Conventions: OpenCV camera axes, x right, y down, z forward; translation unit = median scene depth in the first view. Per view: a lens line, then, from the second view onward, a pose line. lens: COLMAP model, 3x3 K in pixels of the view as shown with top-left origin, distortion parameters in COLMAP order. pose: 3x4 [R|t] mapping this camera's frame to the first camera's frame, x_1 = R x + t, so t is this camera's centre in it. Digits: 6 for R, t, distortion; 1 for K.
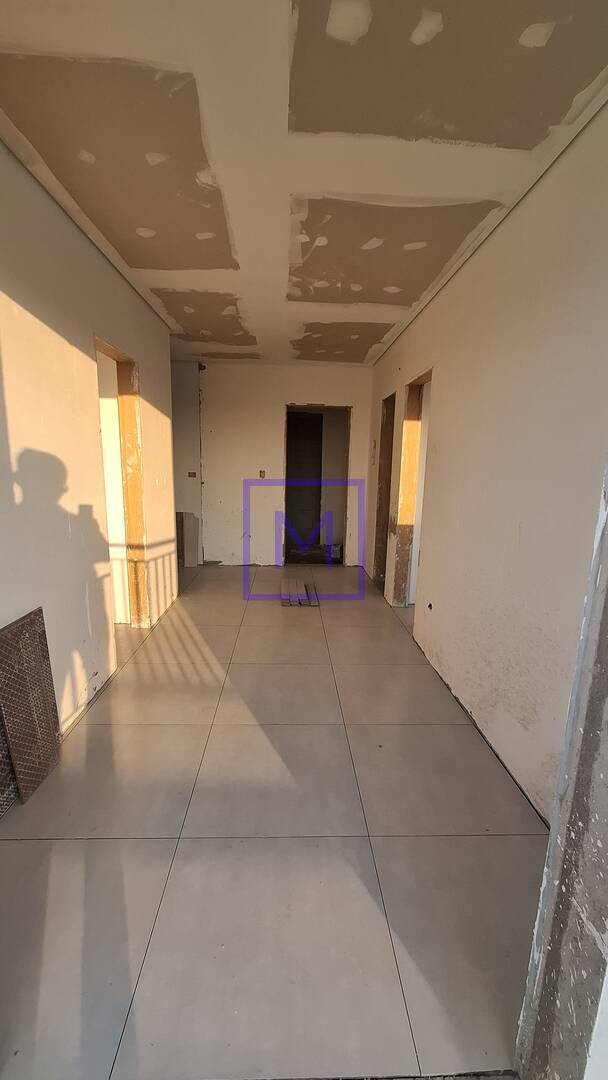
lens RADIAL K [[426.2, 0, 303.8], [0, 426.2, 543.5], [0, 0, 1]] dist [-0.006443, 0.000685]
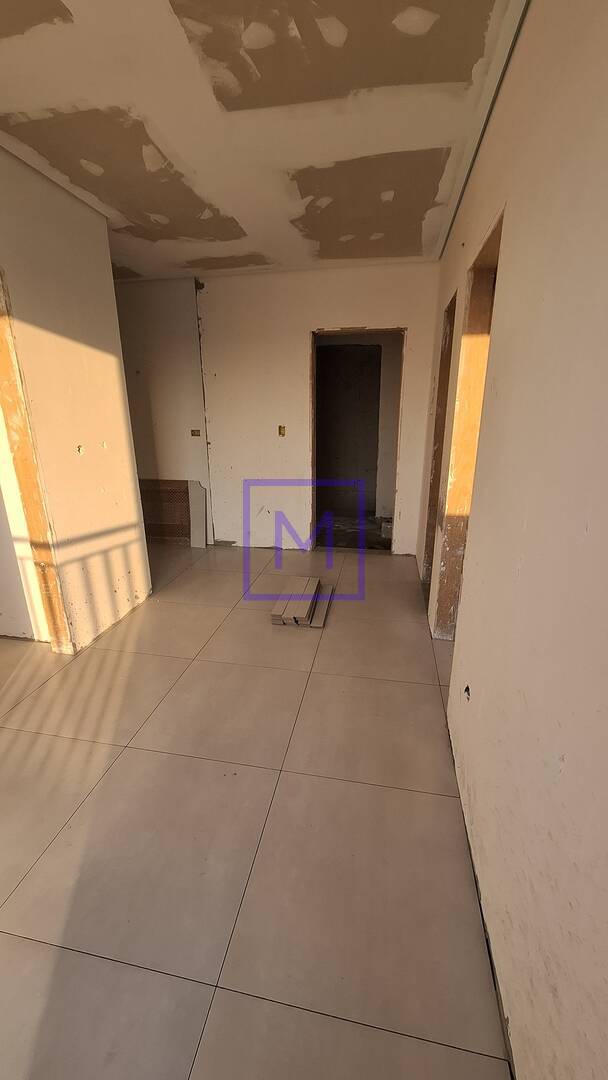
lens RADIAL K [[426.2, 0, 303.8], [0, 426.2, 543.5], [0, 0, 1]] dist [-0.006443, 0.000685]
pose [[0.974759, 0.041390, -0.219388, 0.156833], [-0.015856, 0.993018, 0.116896, -0.072730], [0.222694, -0.110467, 0.968609, 0.350809]]
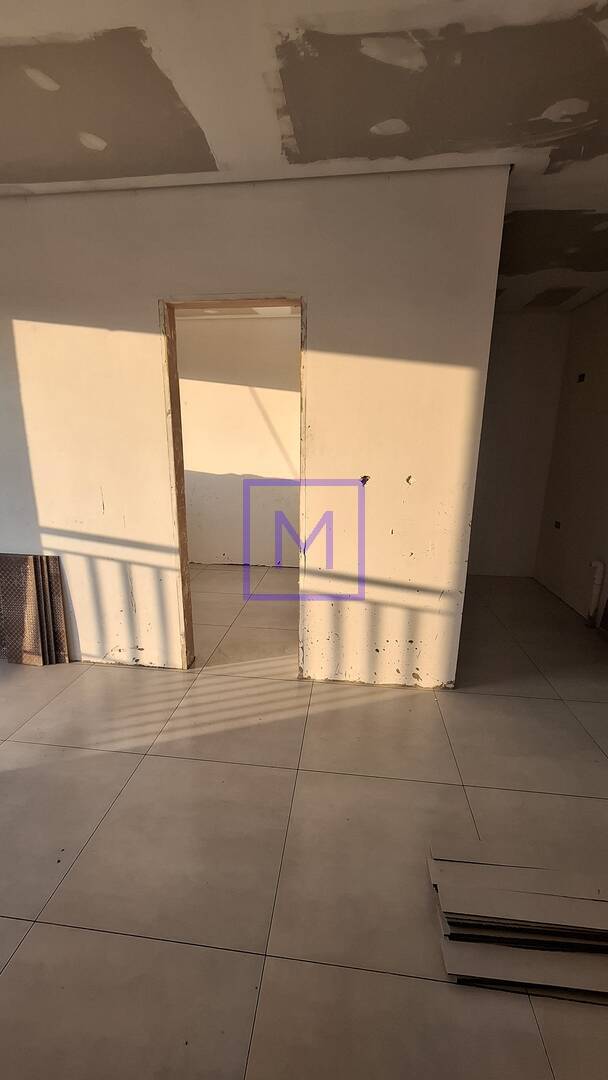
lens RADIAL K [[432.6, 0, 305.3], [0, 432.6, 545.8], [0, 0, 1]] dist [-0.009114, 0.003543]
pose [[-0.151078, 0.206136, -0.966790, 0.264013], [-0.201347, 0.951097, 0.234254, -0.164818], [0.967799, 0.230051, -0.102184, 0.904215]]
